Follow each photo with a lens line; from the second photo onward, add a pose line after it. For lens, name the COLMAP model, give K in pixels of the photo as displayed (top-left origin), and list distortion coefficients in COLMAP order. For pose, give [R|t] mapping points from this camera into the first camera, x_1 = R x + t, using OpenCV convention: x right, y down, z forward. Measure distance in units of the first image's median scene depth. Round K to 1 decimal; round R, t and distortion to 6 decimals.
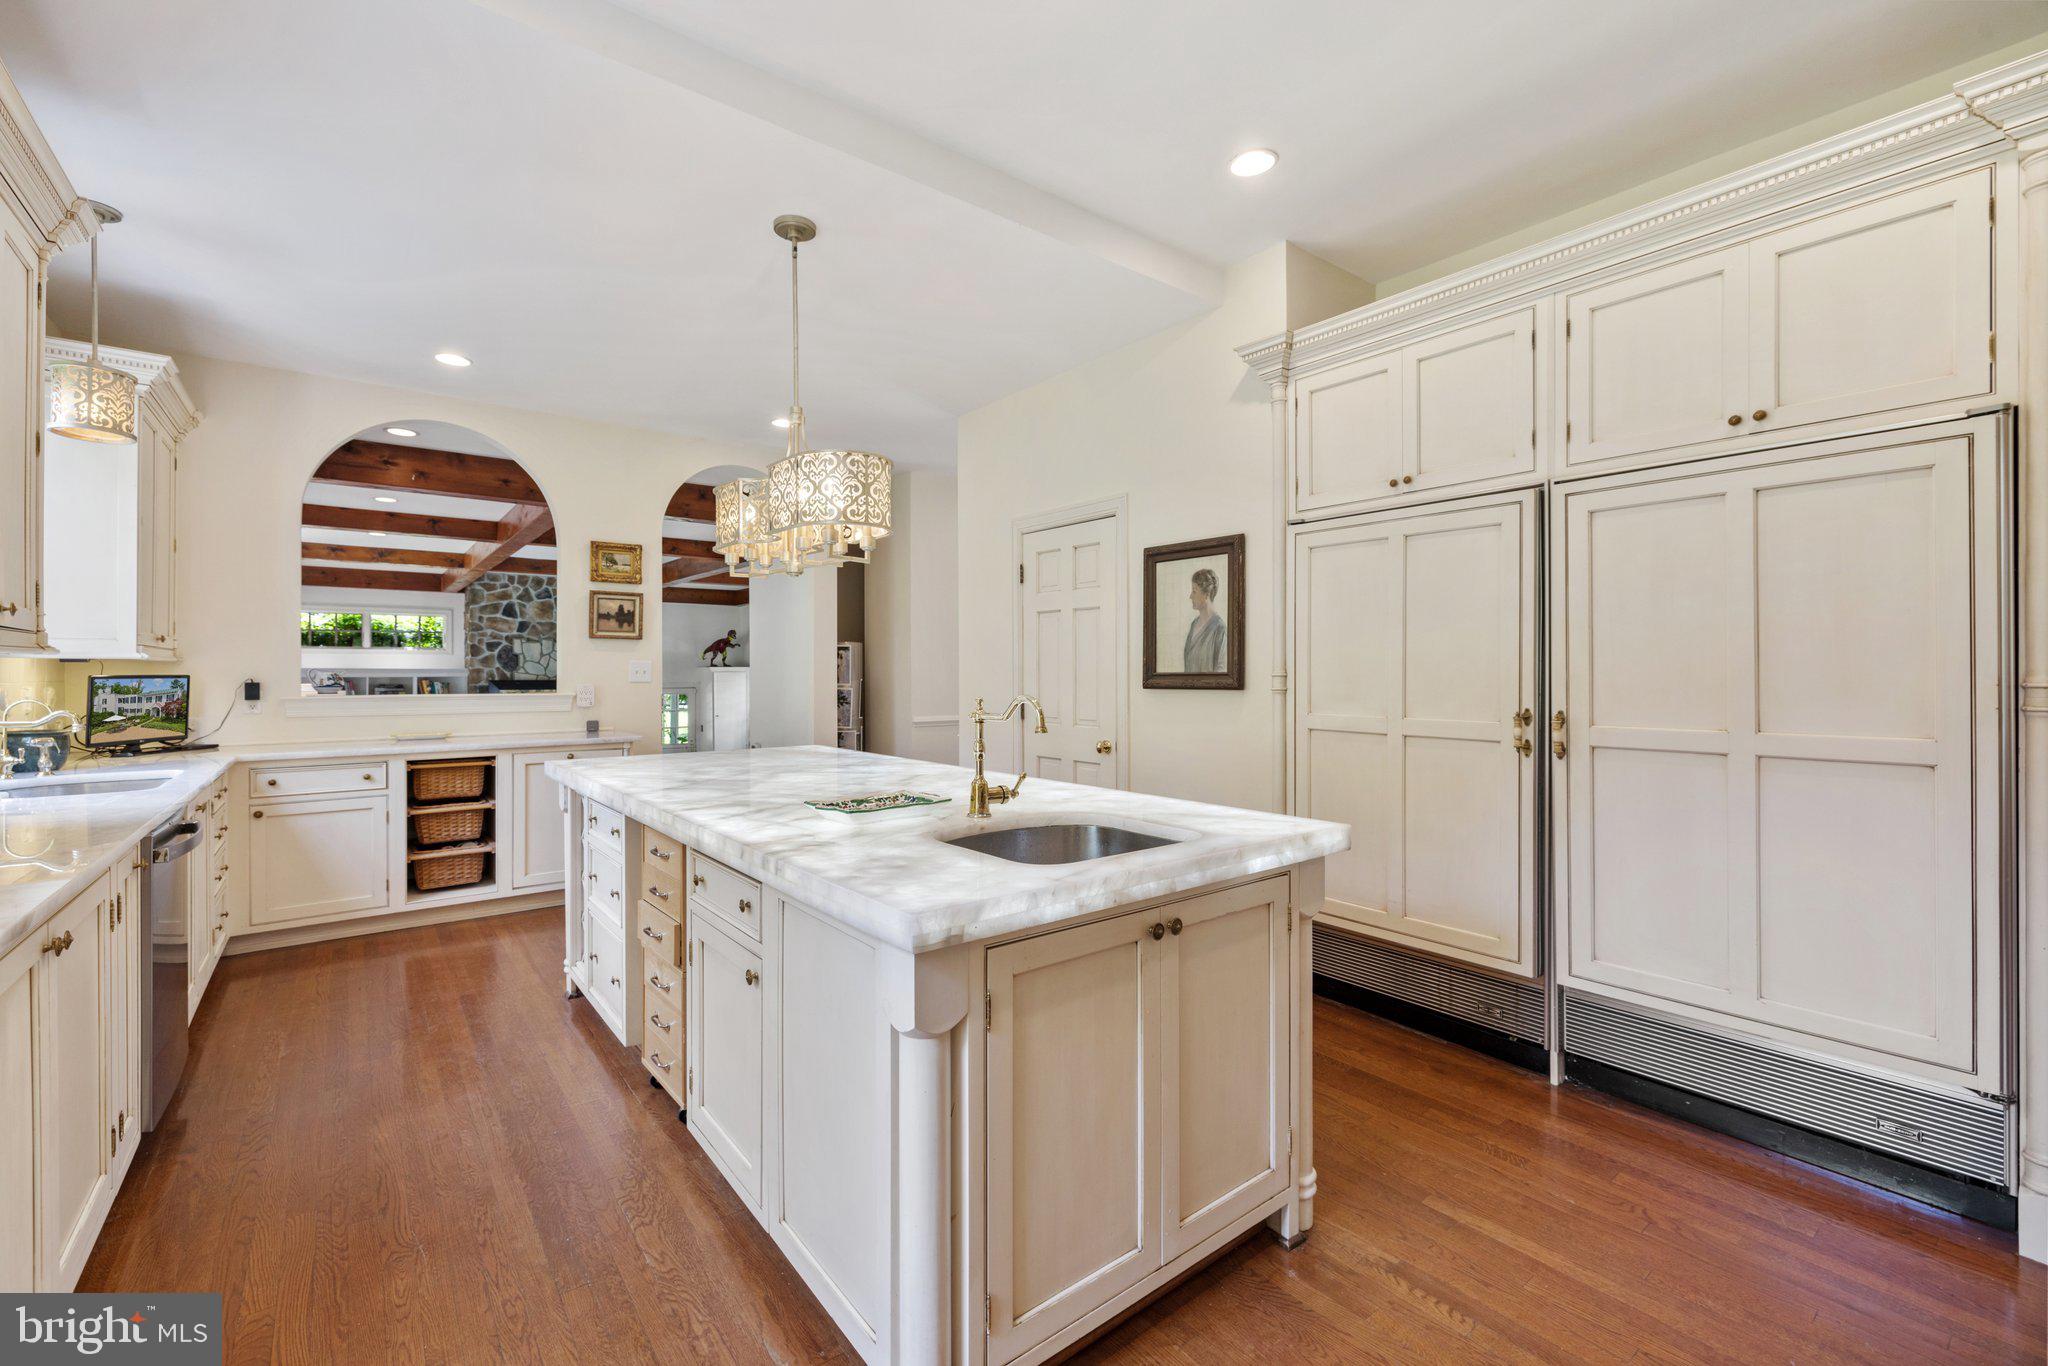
lens RADIAL K [[864.4, 0, 1024.0], [0, 864.4, 683.0], [0, 0, 1]] dist [-0.002560, -0.000247]
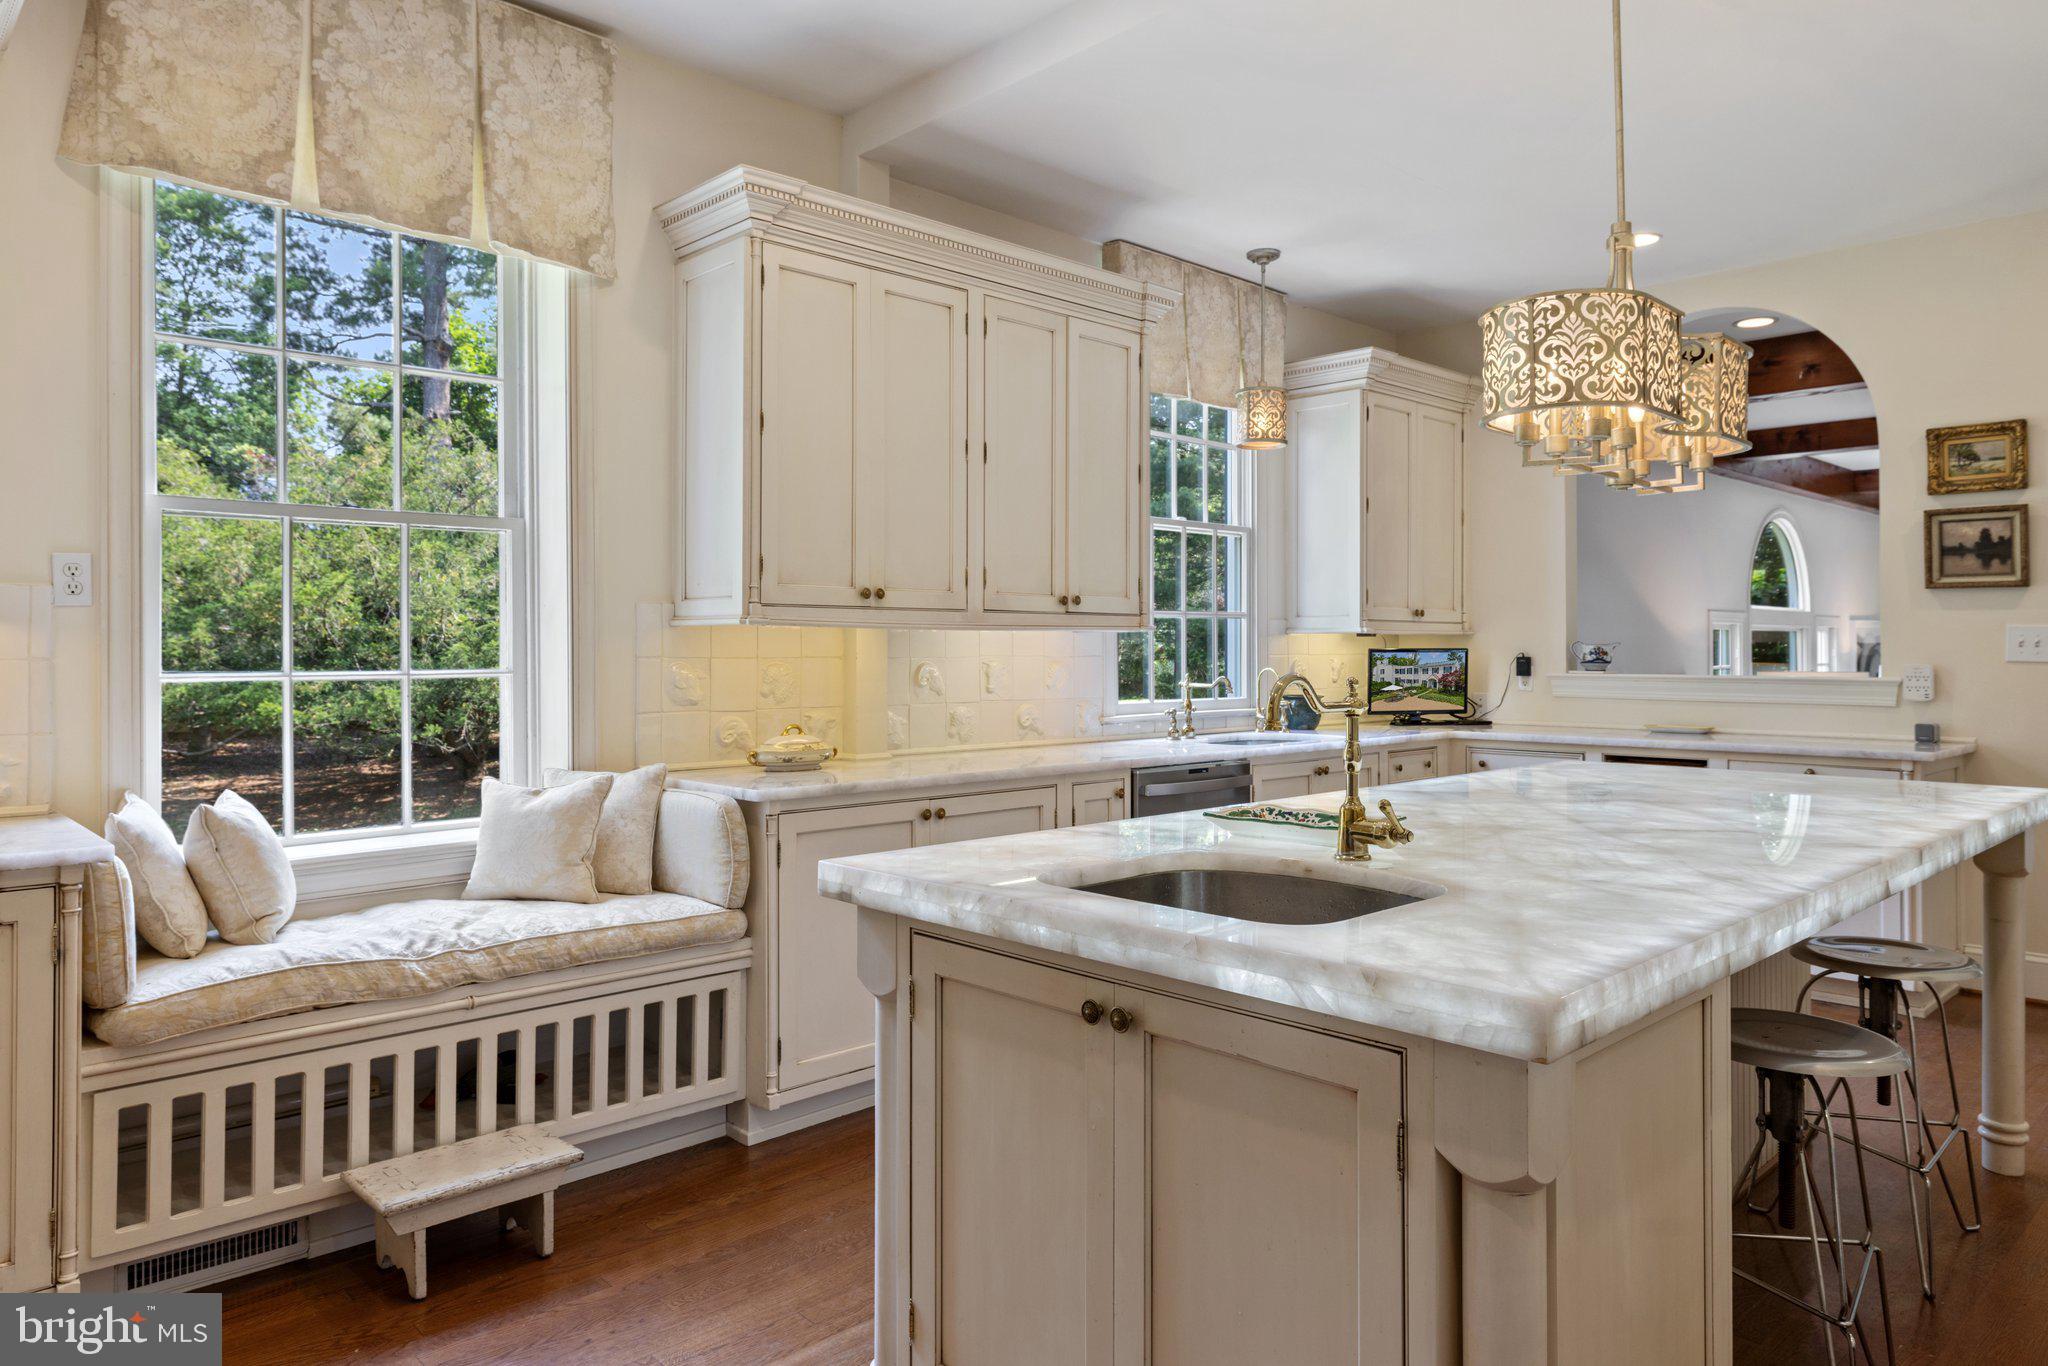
lens RADIAL K [[1336.8, 0, 1023.2], [0, 1336.8, 642.9], [0, 0, 1]] dist [0.054493, 0.000065]
pose [[0.098507, -0.002625, -0.995133, 0.513462], [-0.012208, 0.999918, -0.003846, -0.002657], [0.995061, 0.012528, 0.098467, 0.347335]]
